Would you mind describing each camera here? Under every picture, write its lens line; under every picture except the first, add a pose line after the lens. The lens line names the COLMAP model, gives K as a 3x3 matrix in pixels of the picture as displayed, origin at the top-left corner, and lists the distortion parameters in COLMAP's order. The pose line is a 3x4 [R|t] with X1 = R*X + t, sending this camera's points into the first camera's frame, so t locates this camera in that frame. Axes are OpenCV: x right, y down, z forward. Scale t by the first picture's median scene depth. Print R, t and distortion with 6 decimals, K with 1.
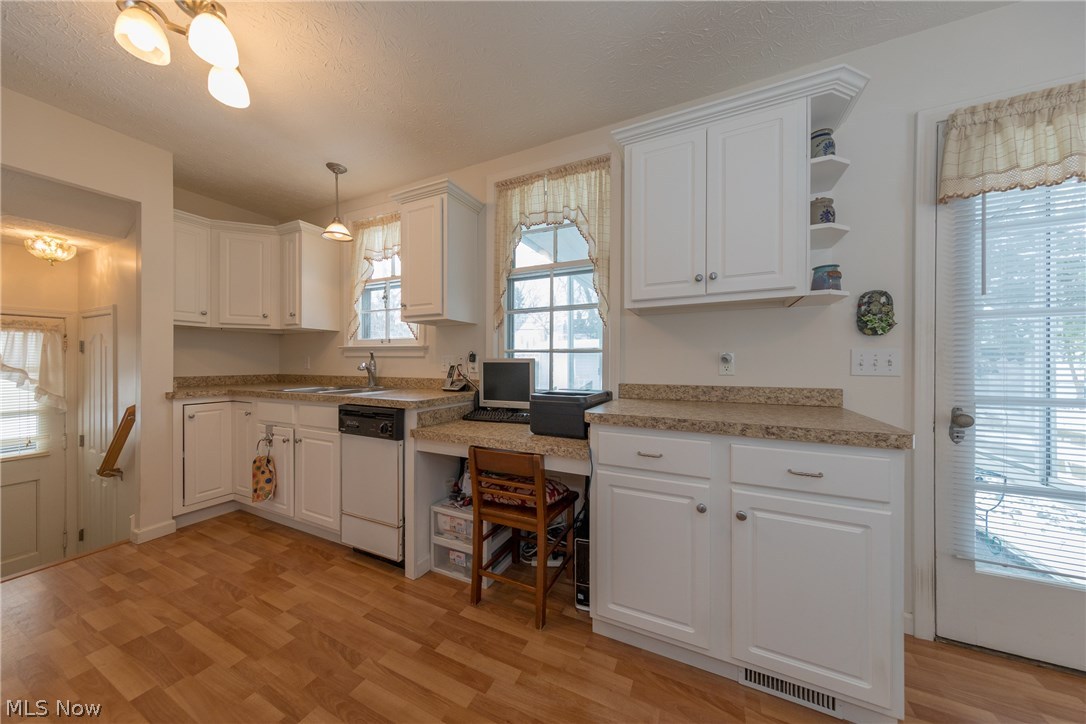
lens RADIAL K [[350.0, 0, 548.0], [0, 350.0, 362.2], [0, 0, 1]] dist [0.000928, 0.000544]
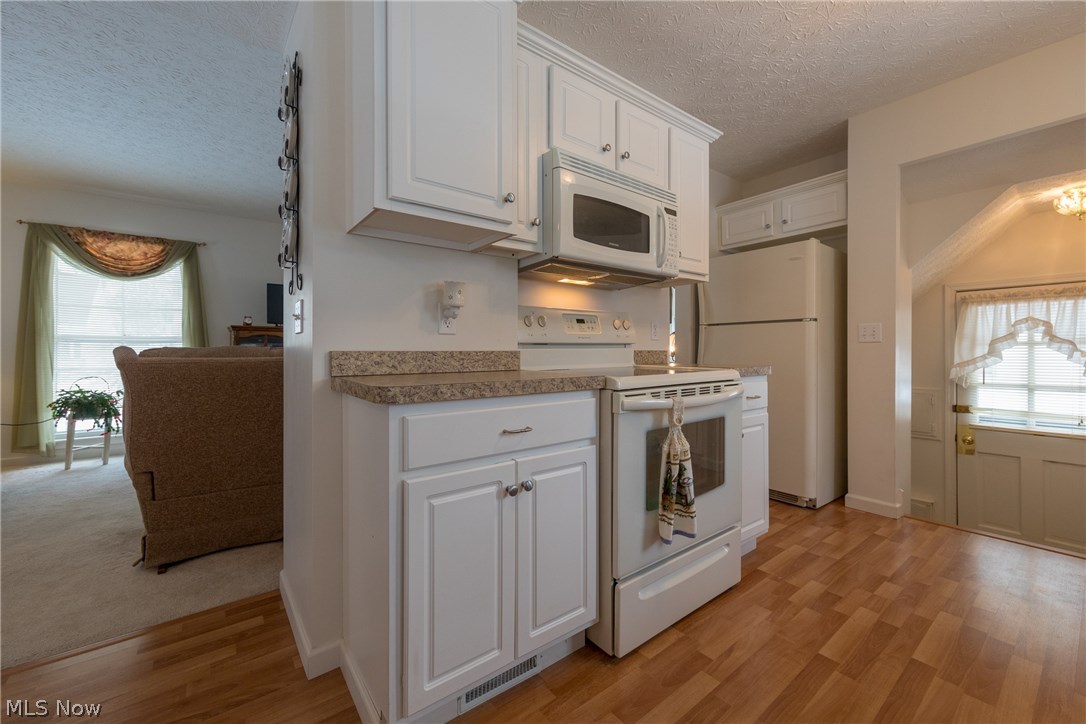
lens RADIAL K [[427.5, 0, 526.0], [0, 427.5, 352.1], [0, 0, 1]] dist [0.000342, 0.000090]
pose [[-0.473703, 0.001363, -0.880684, 0.289636], [0.003281, 0.999995, -0.000218, 0.080510], [0.880679, -0.002993, -0.473704, 0.477493]]
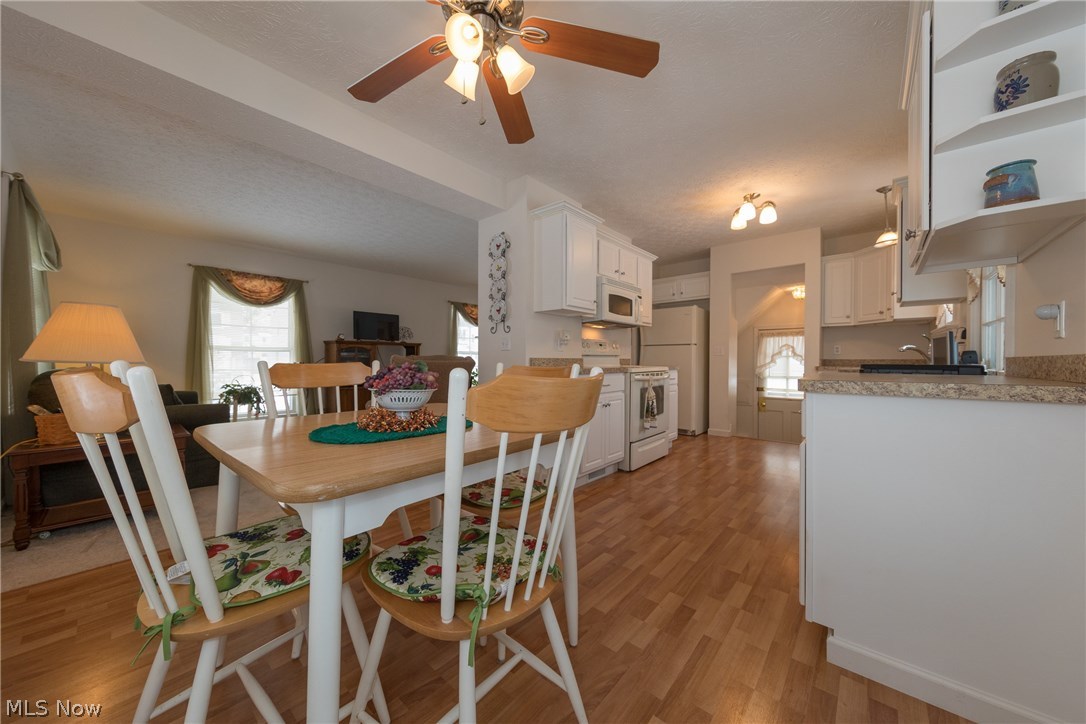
lens RADIAL K [[376.1, 0, 540.6], [0, 376.1, 362.4], [0, 0, 1]] dist [-0.003479, 0.000032]
pose [[-0.277713, 0.003830, -0.960656, 1.633147], [-0.001106, 0.999990, 0.004307, 0.092785], [0.960663, 0.002258, -0.277706, 0.312970]]
